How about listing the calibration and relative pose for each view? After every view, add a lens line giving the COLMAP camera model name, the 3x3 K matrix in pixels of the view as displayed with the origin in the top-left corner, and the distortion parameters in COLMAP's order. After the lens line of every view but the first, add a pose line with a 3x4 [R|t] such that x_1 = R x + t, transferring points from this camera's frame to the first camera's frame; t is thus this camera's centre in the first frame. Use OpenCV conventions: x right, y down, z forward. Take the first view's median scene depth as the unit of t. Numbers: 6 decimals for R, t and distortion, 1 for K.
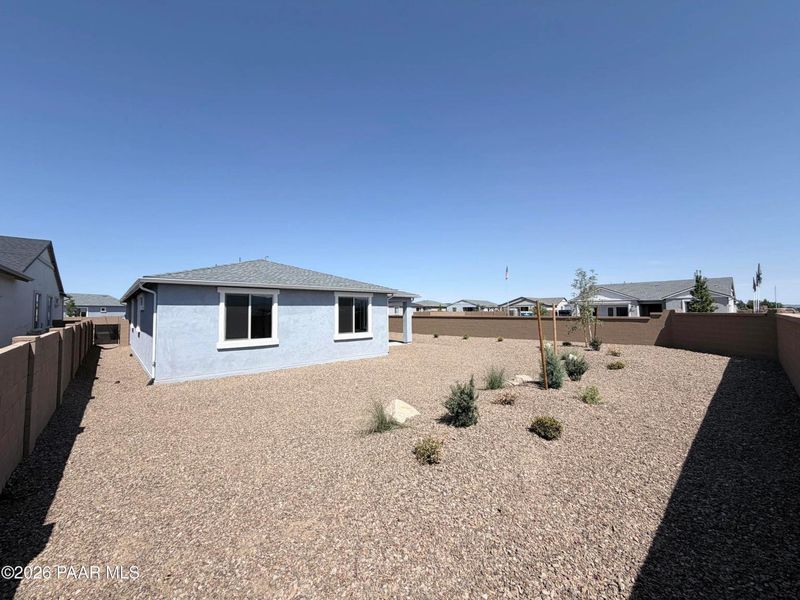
lens RADIAL K [[321.0, 0, 402.4], [0, 321.0, 296.9], [0, 0, 1]] dist [0.003121, 0.000229]
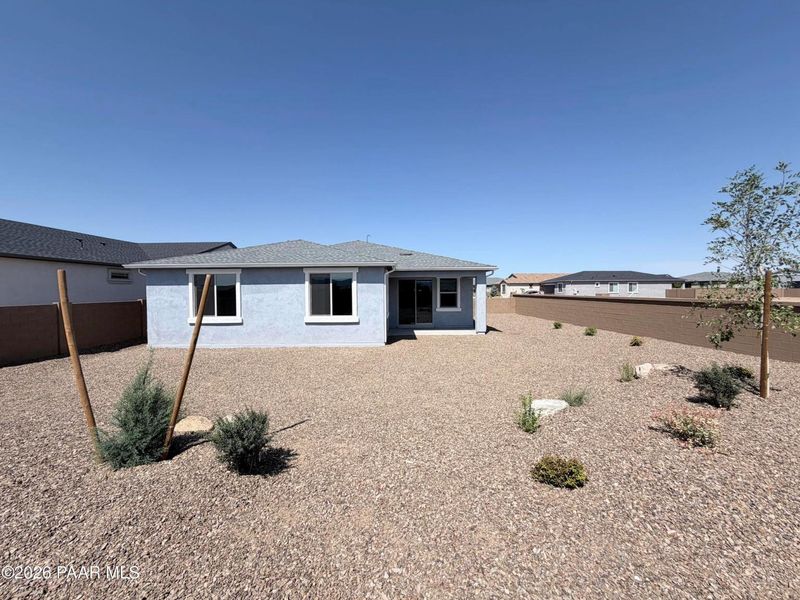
lens RADIAL K [[321.0, 0, 402.2], [0, 321.0, 301.7], [0, 0, 1]] dist [0.003121, 0.000229]
pose [[0.726469, 0.026846, -0.686675, 0.570526], [0.032292, 0.996799, 0.073134, 0.019420], [0.686440, -0.075304, 0.723277, 0.519815]]
